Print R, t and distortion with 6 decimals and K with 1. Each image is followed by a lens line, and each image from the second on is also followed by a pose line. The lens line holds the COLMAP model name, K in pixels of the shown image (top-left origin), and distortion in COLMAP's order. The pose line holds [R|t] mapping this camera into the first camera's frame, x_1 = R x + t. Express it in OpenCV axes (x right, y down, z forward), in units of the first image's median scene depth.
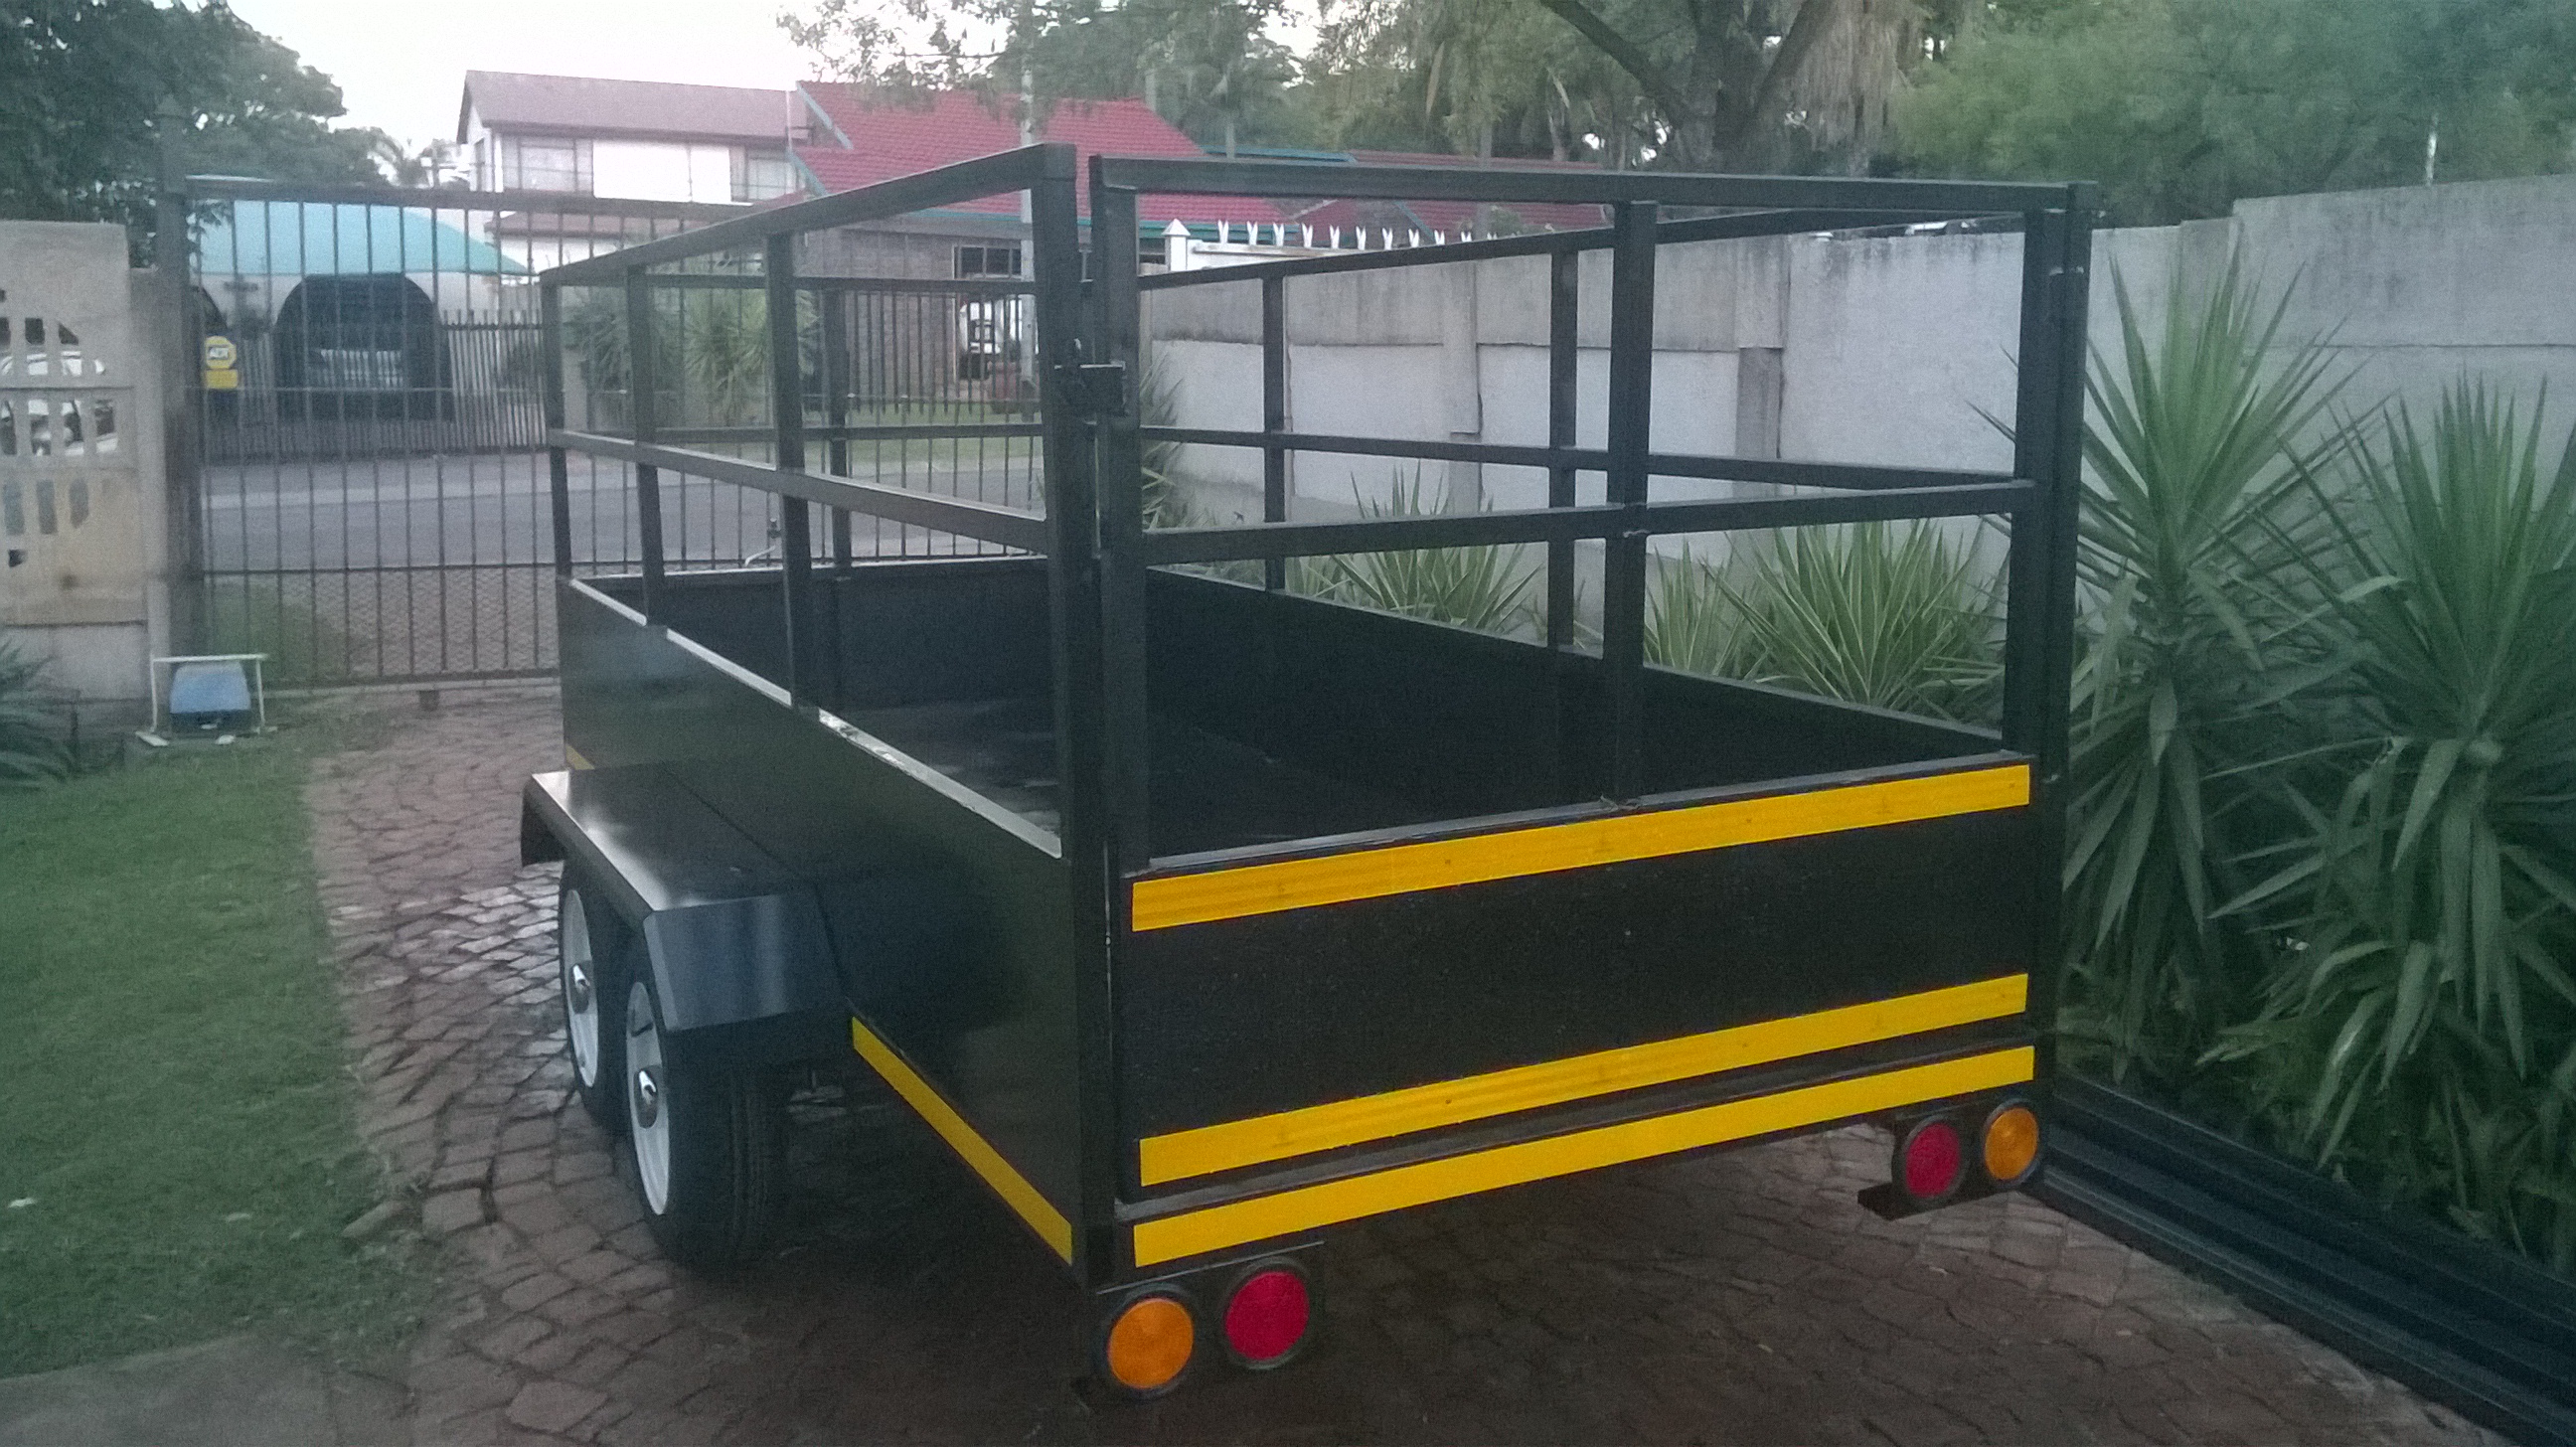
lens RADIAL K [[2022.3, 0, 1288.0], [0, 2022.3, 723.5], [0, 0, 1]] dist [0.039169, -0.097755]
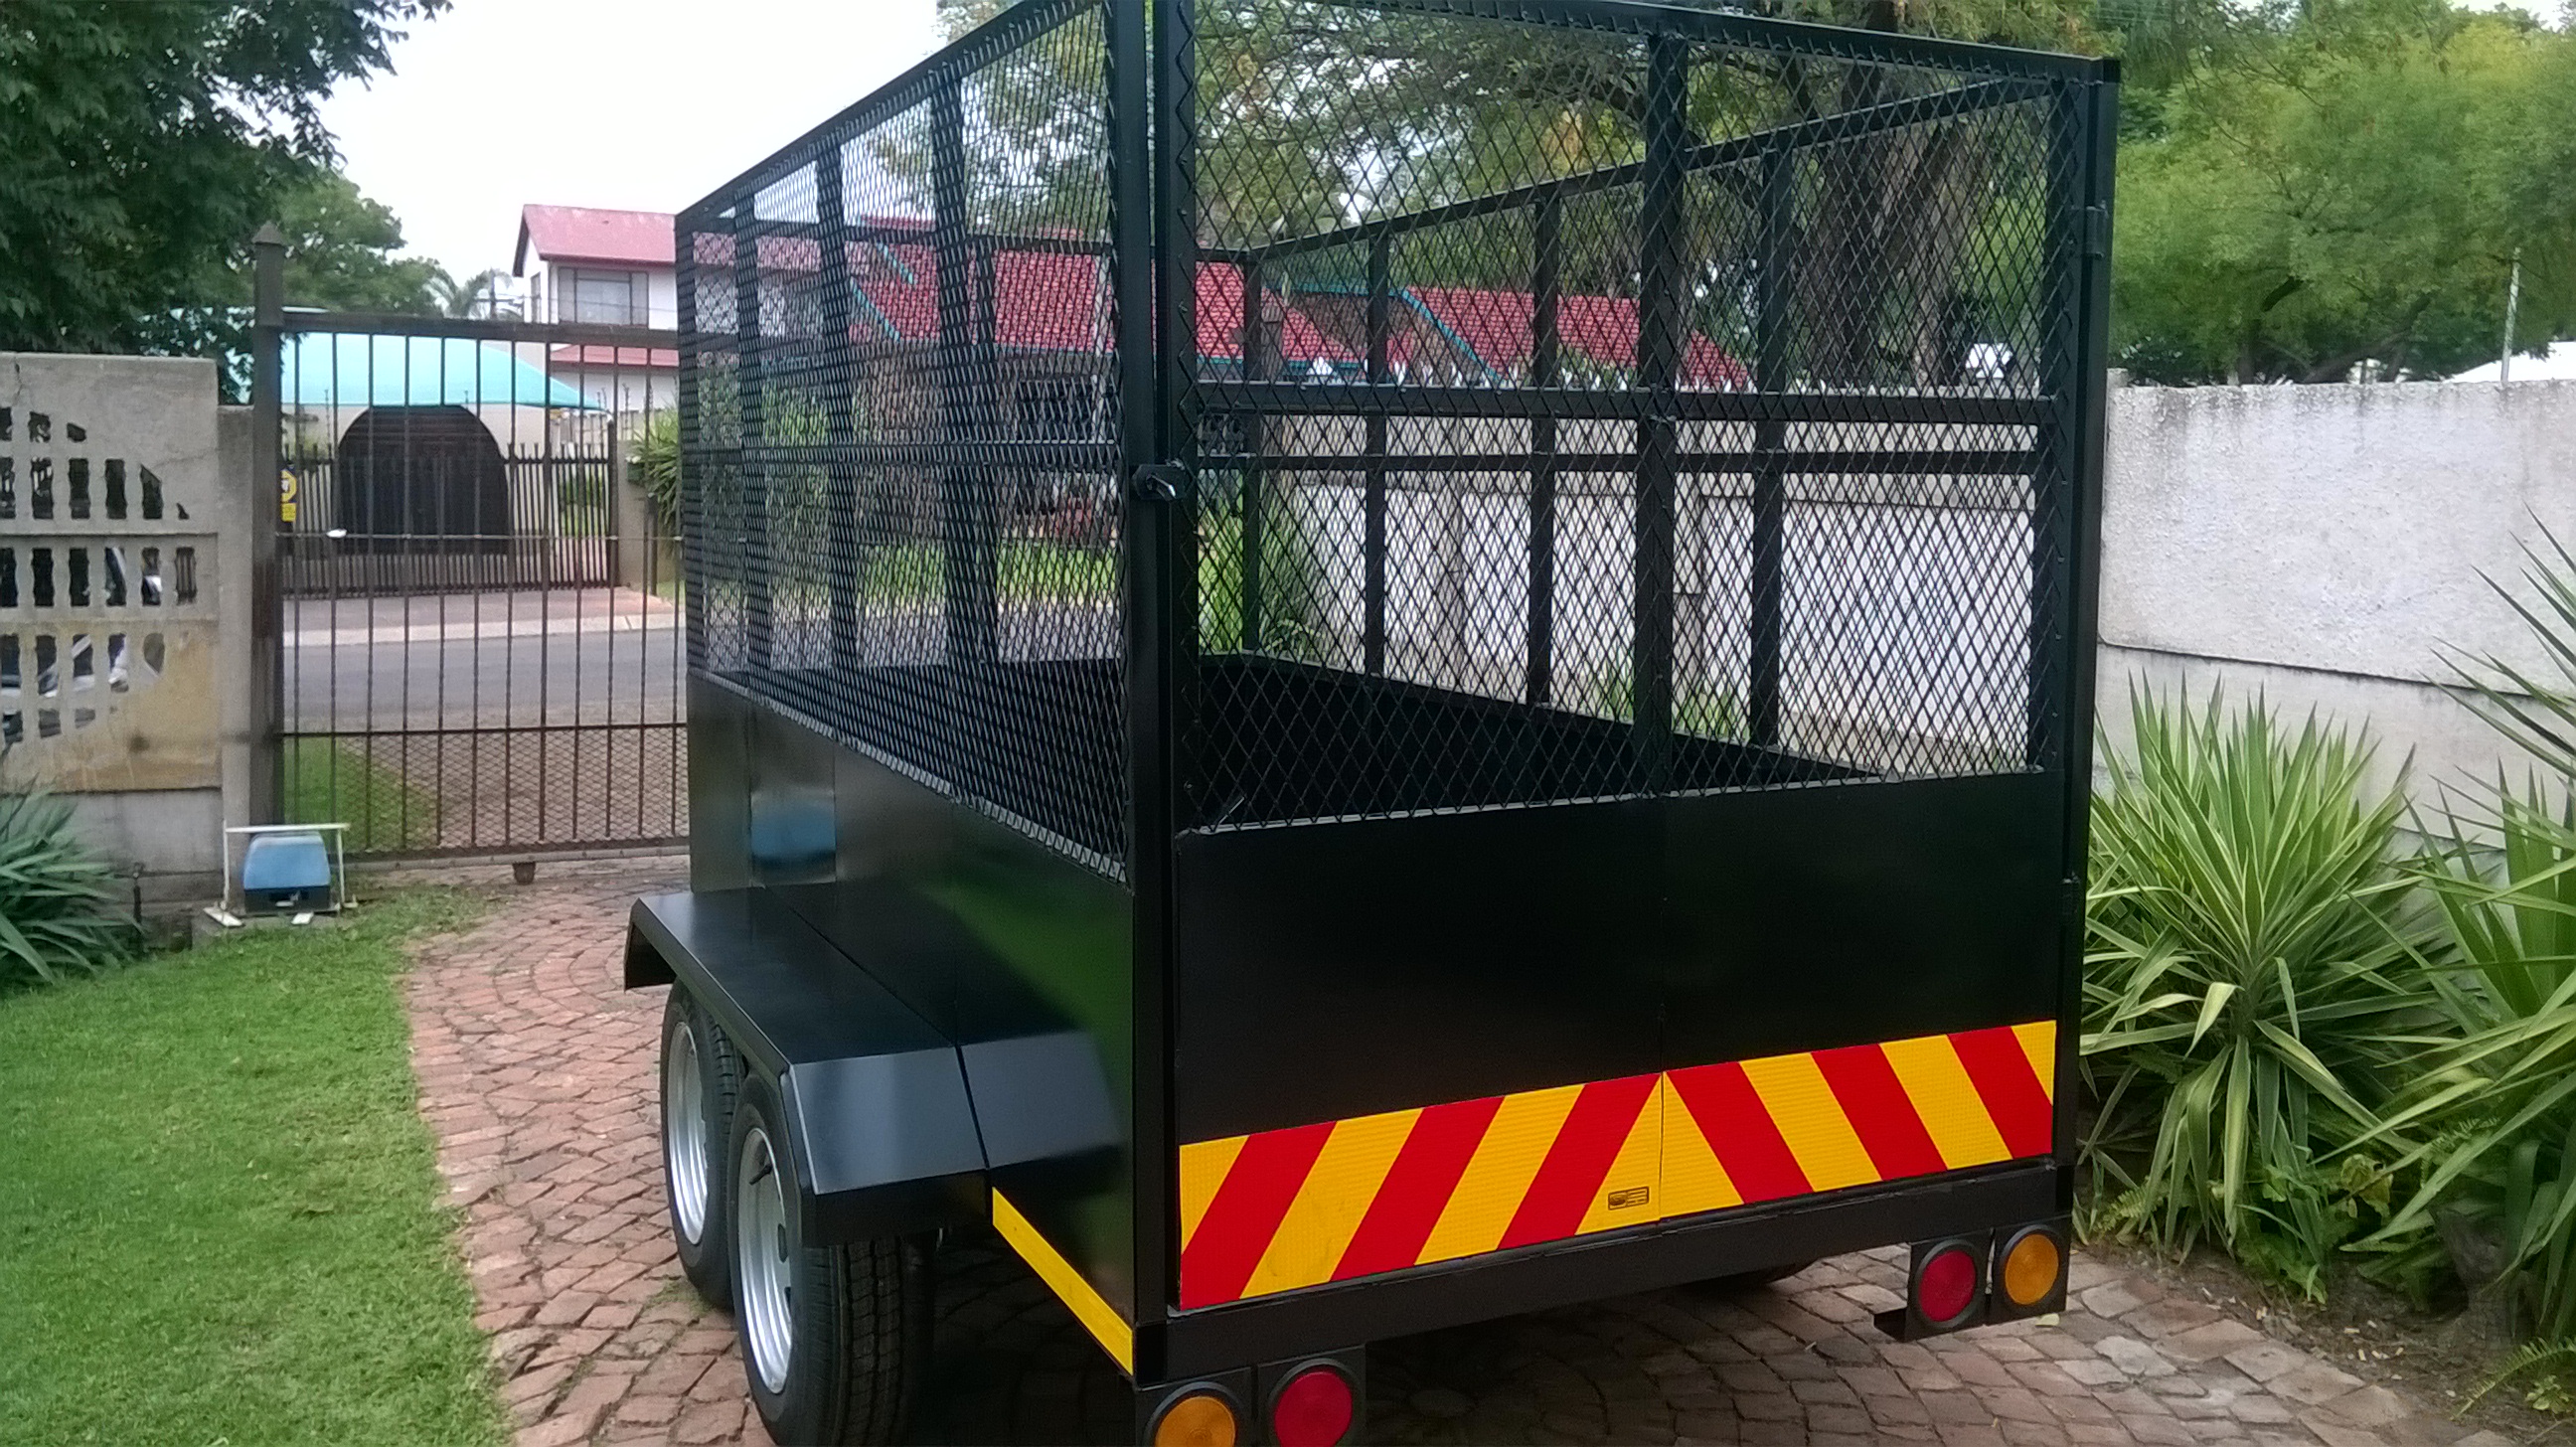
lens RADIAL K [[2022.3, 0, 1288.0], [0, 2022.3, 723.5], [0, 0, 1]] dist [0.039169, -0.097755]
pose [[0.999888, 0.006741, -0.013349, -0.069066], [-0.007568, 0.997989, -0.062933, -0.024665], [0.012898, 0.063027, 0.997928, 0.090222]]
